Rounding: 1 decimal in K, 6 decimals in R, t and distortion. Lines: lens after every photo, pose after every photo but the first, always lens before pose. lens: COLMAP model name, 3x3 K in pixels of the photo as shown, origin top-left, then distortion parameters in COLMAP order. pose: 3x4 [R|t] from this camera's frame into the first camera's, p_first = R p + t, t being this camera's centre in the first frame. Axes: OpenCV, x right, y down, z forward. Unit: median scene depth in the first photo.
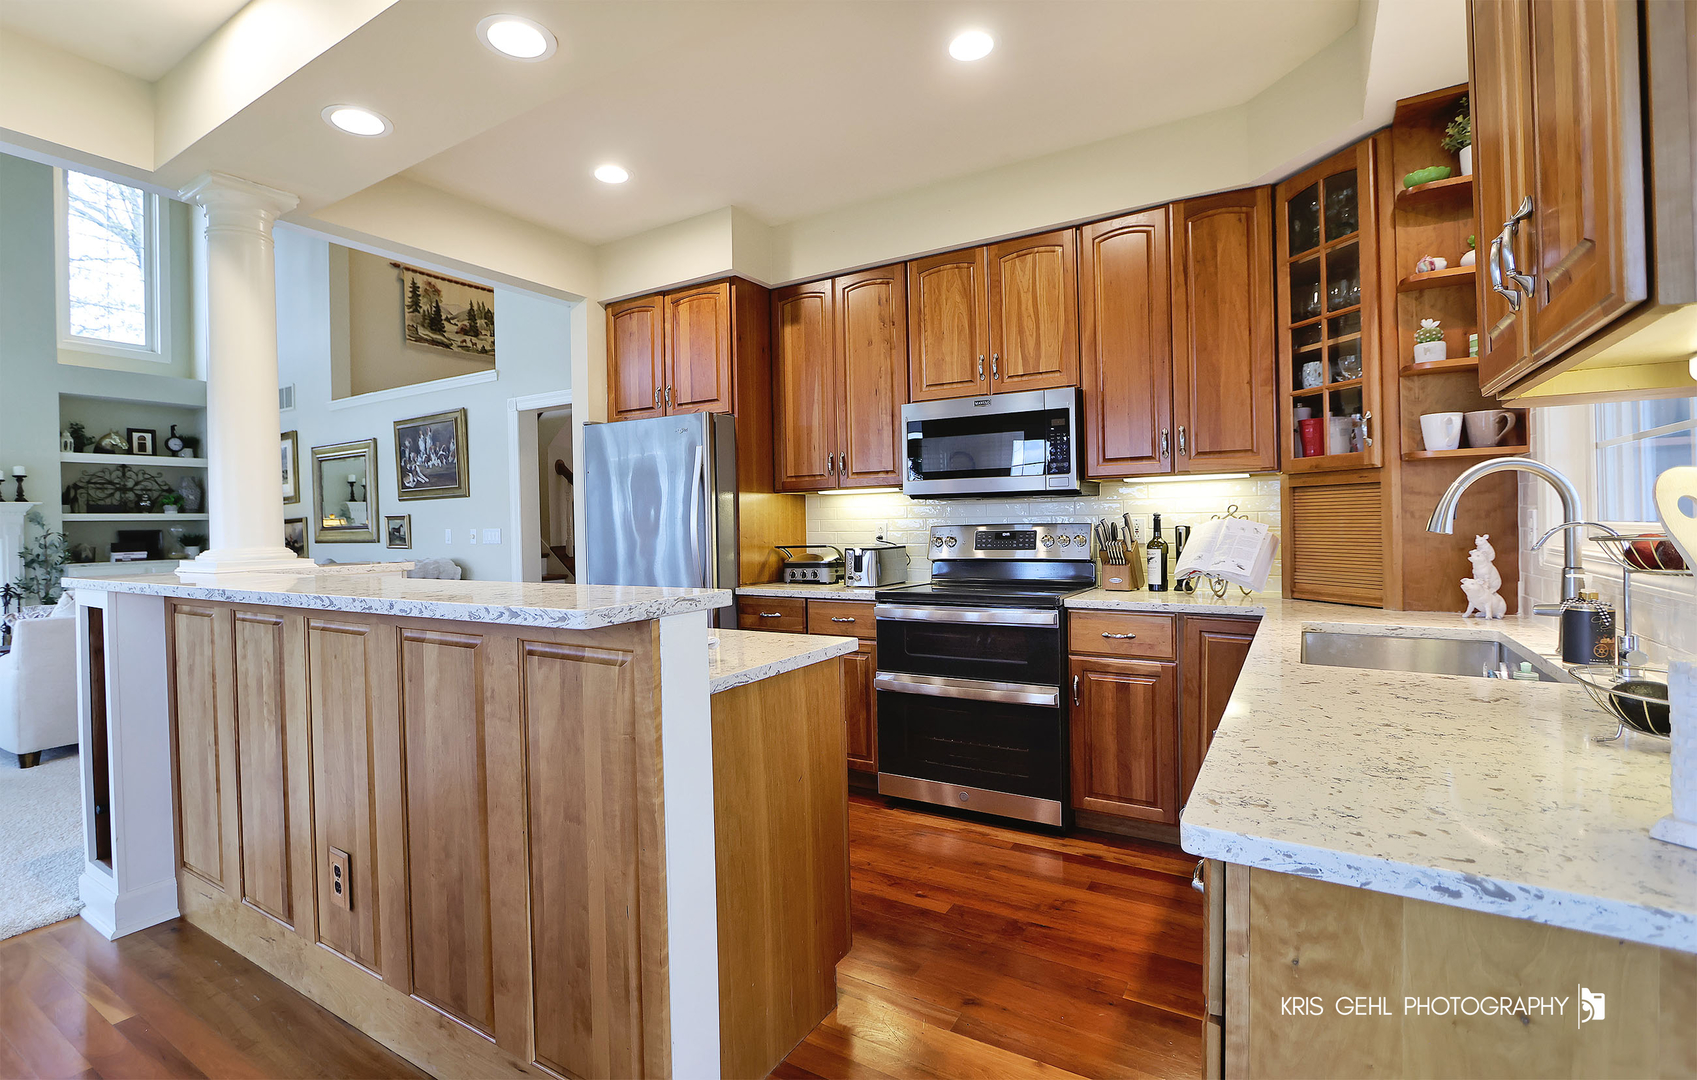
lens RADIAL K [[807.7, 0, 848.9], [0, 807.7, 531.4], [0, 0, 1]] dist [-0.001164, 0.000387]
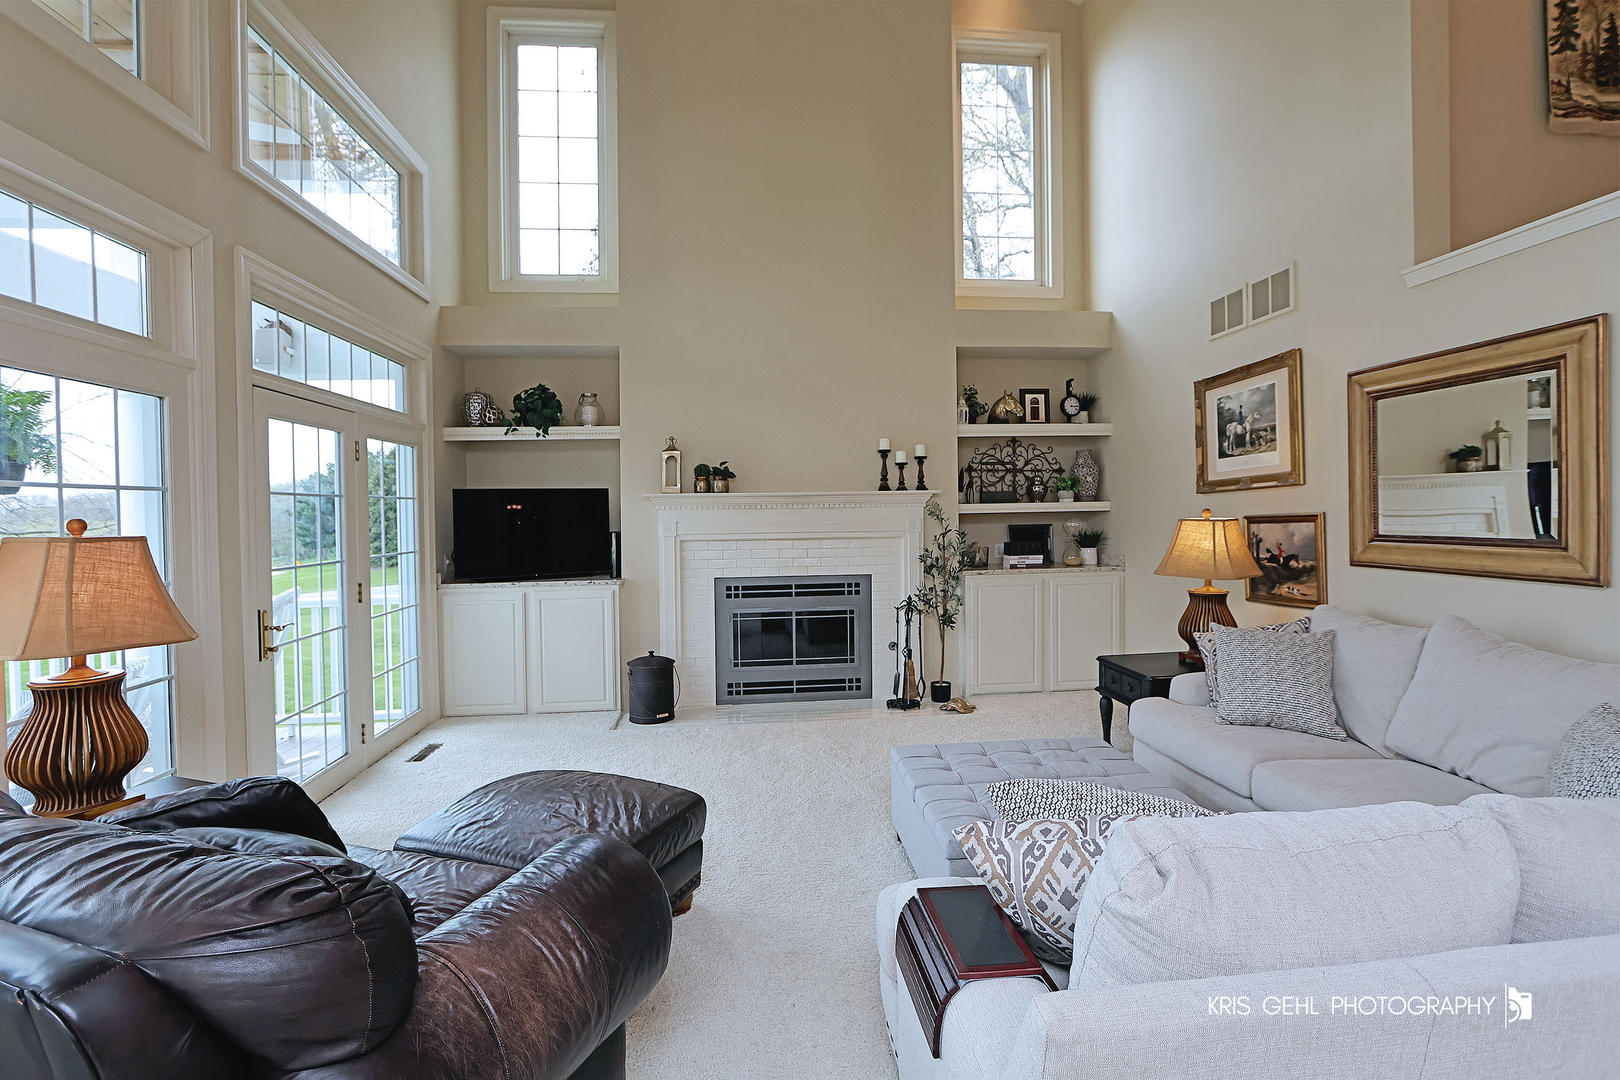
lens RADIAL K [[746.2, 0, 810.1], [0, 746.2, 527.8], [0, 0, 1]] dist [-0.010971, 0.001285]
pose [[0.617199, 0.027518, -0.786326, -0.478799], [-0.003530, 0.999475, 0.032207, -0.021085], [0.786799, -0.017103, 0.616972, 0.428563]]
